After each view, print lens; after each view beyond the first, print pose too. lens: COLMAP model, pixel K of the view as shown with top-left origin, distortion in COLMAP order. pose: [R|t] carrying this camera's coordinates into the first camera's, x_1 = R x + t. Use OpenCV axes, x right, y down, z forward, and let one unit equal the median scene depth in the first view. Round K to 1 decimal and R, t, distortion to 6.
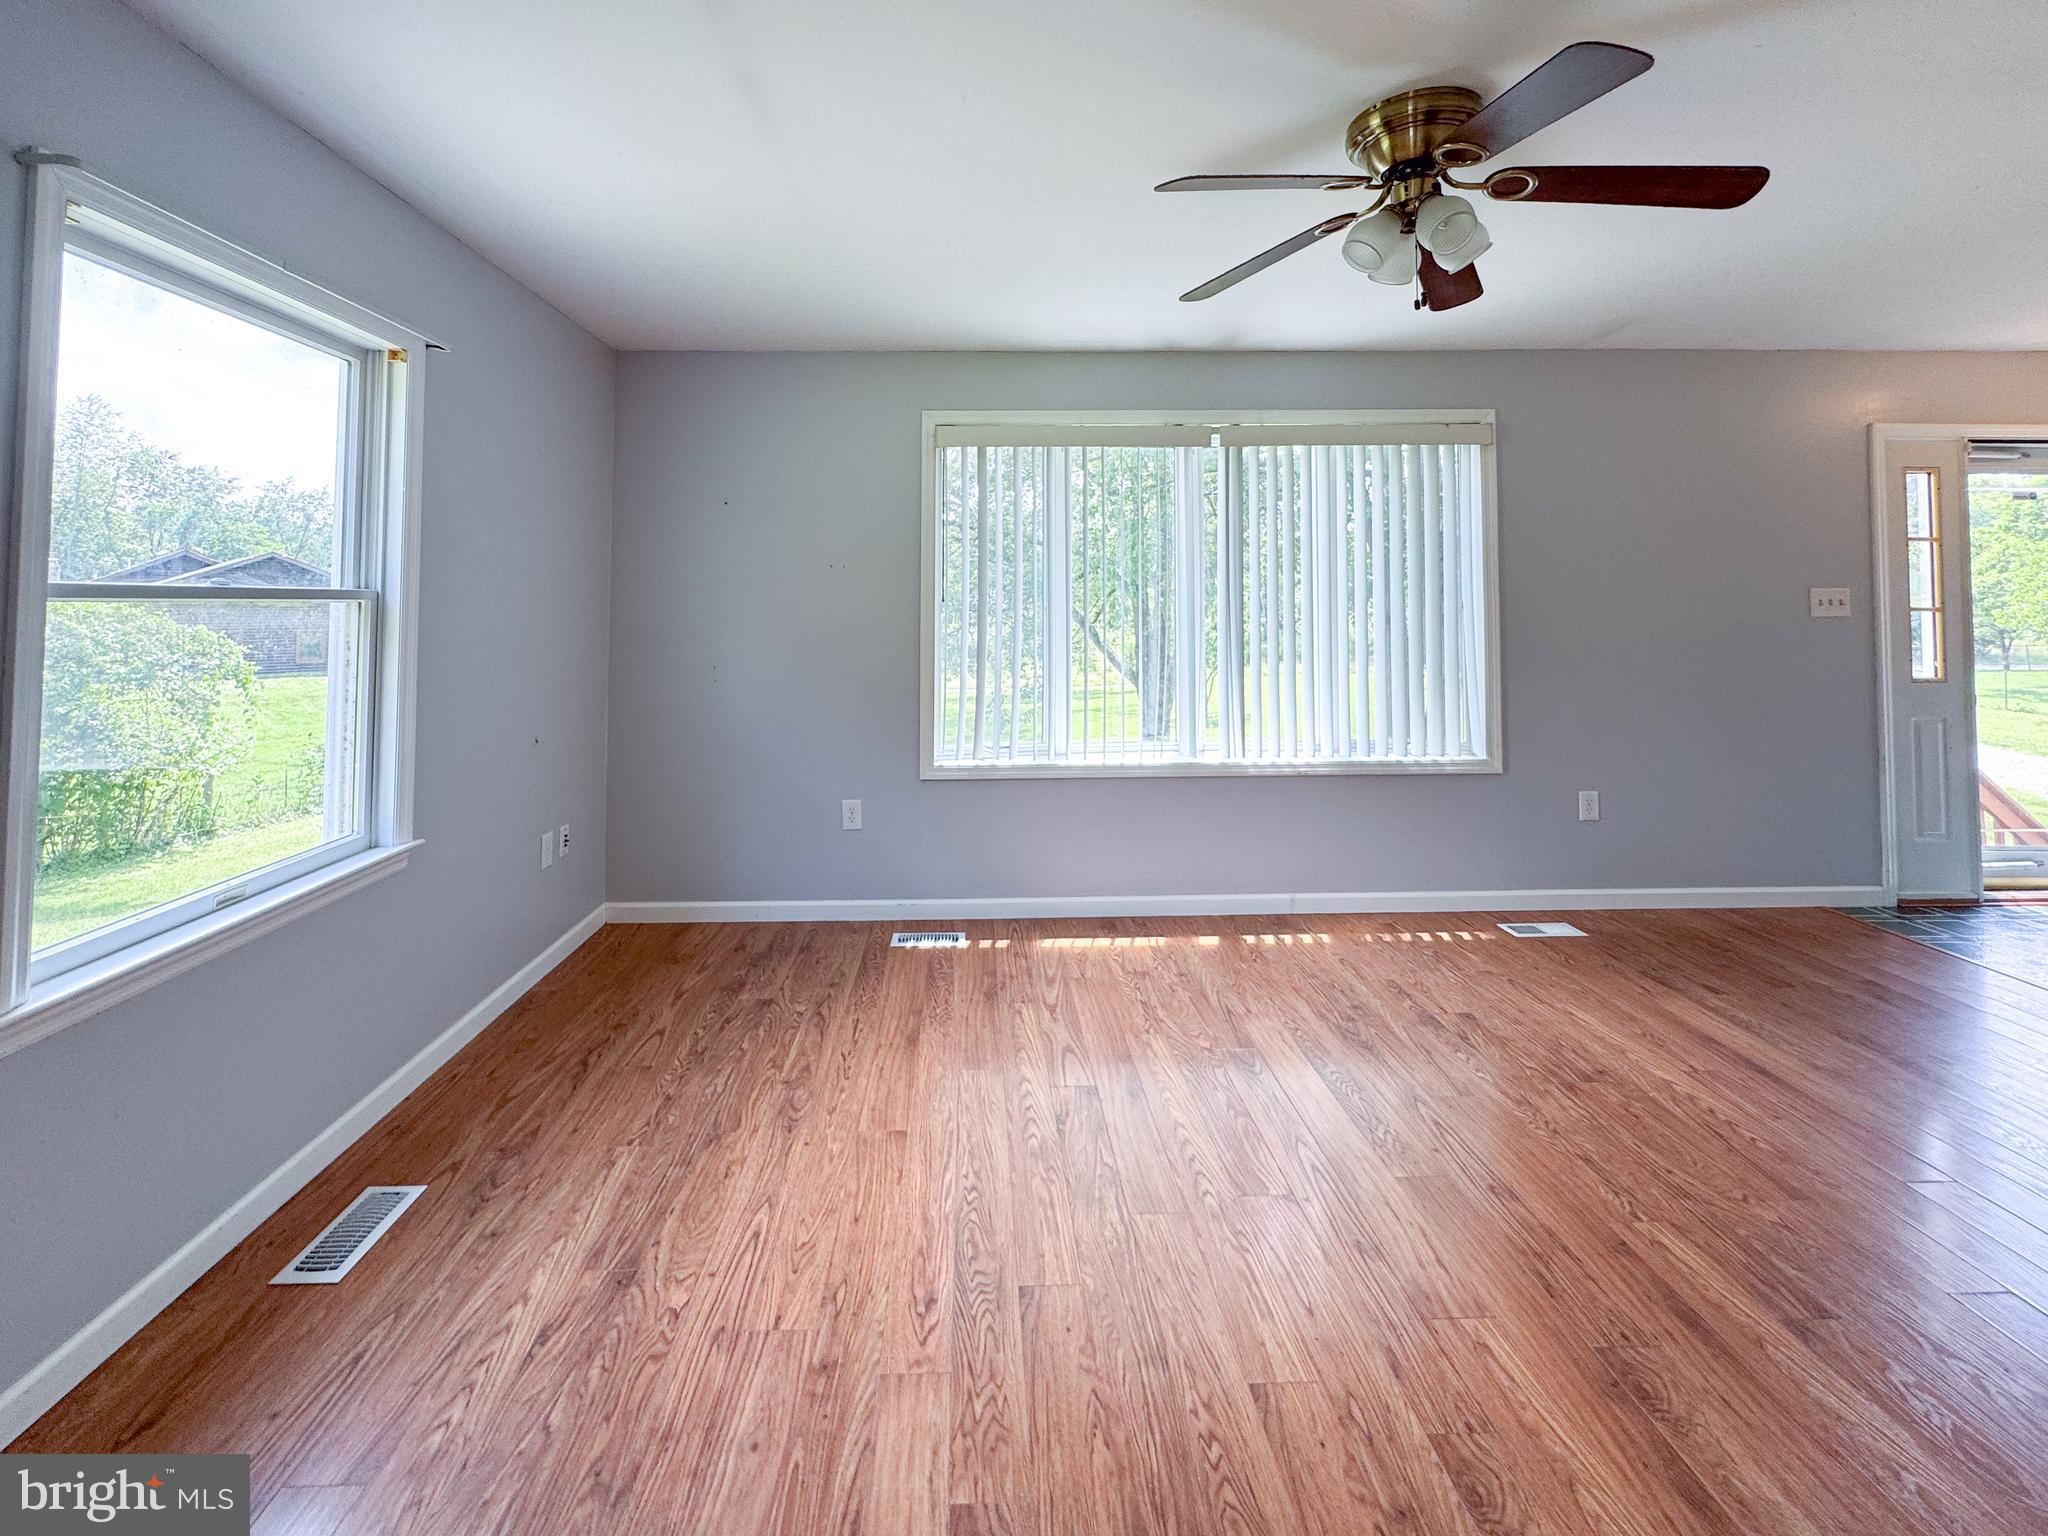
lens RADIAL K [[885.6, 0, 982.4], [0, 885.6, 646.1], [0, 0, 1]] dist [-0.001218, -0.000699]
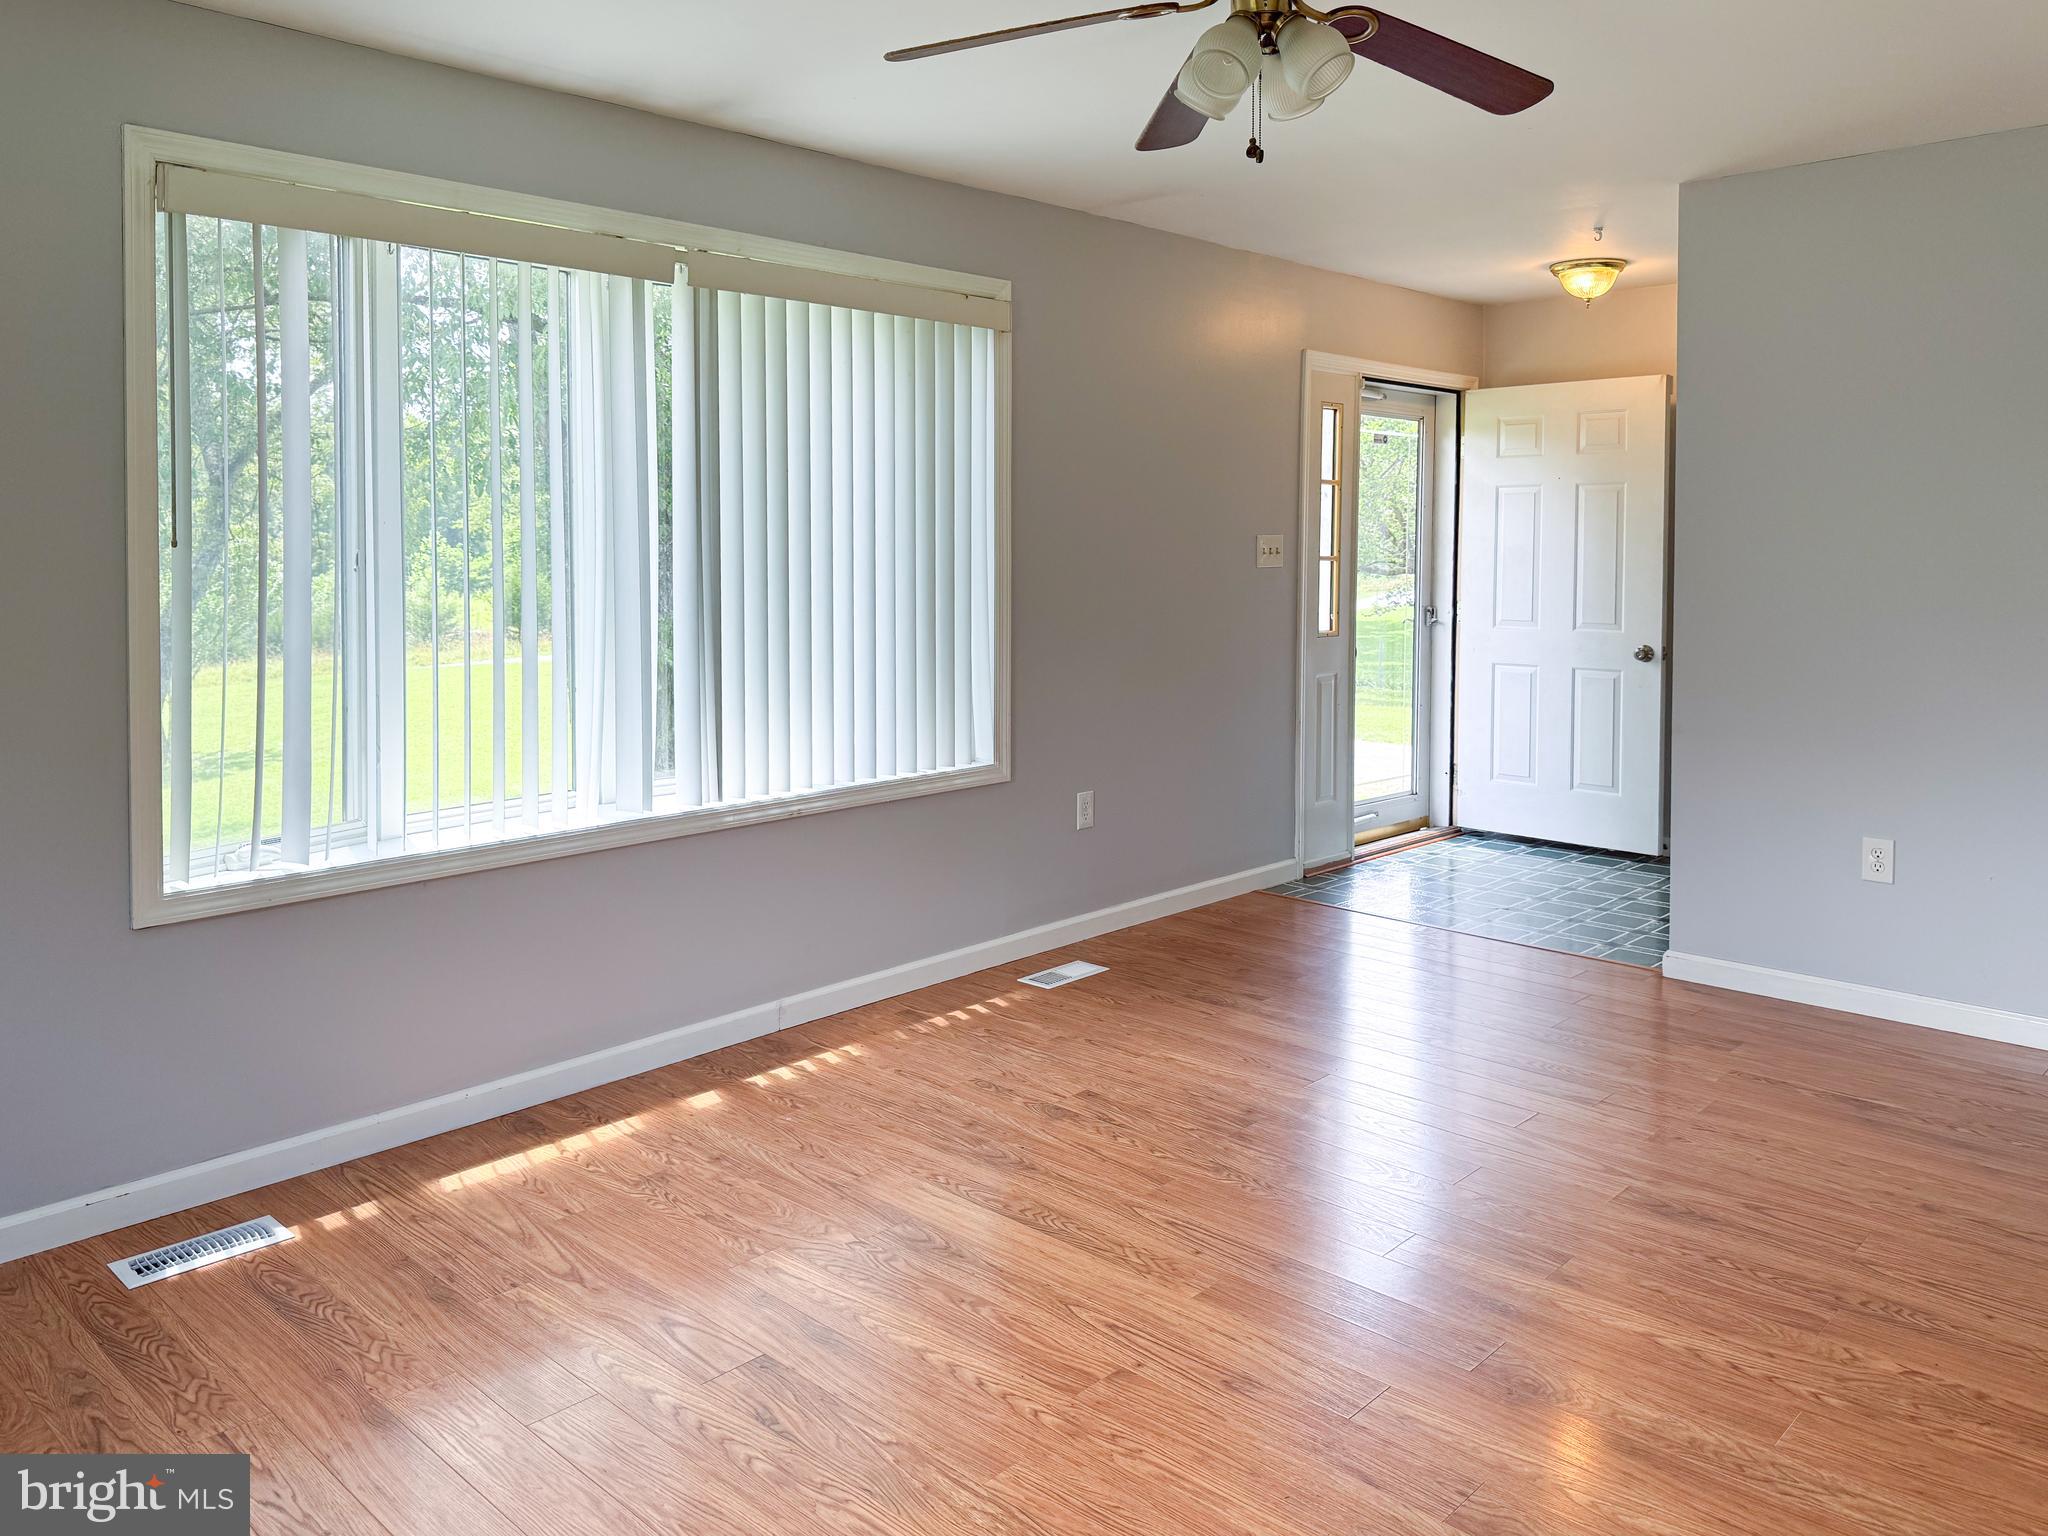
lens RADIAL K [[1499.6, 0, 1034.0], [0, 1499.6, 725.7], [0, 0, 1]] dist [0.072087, -0.083220]
pose [[0.699598, -0.082361, 0.709774, -0.310945], [0.029905, 0.995839, 0.086078, -0.011262], [-0.713911, -0.038994, 0.699150, 0.108808]]
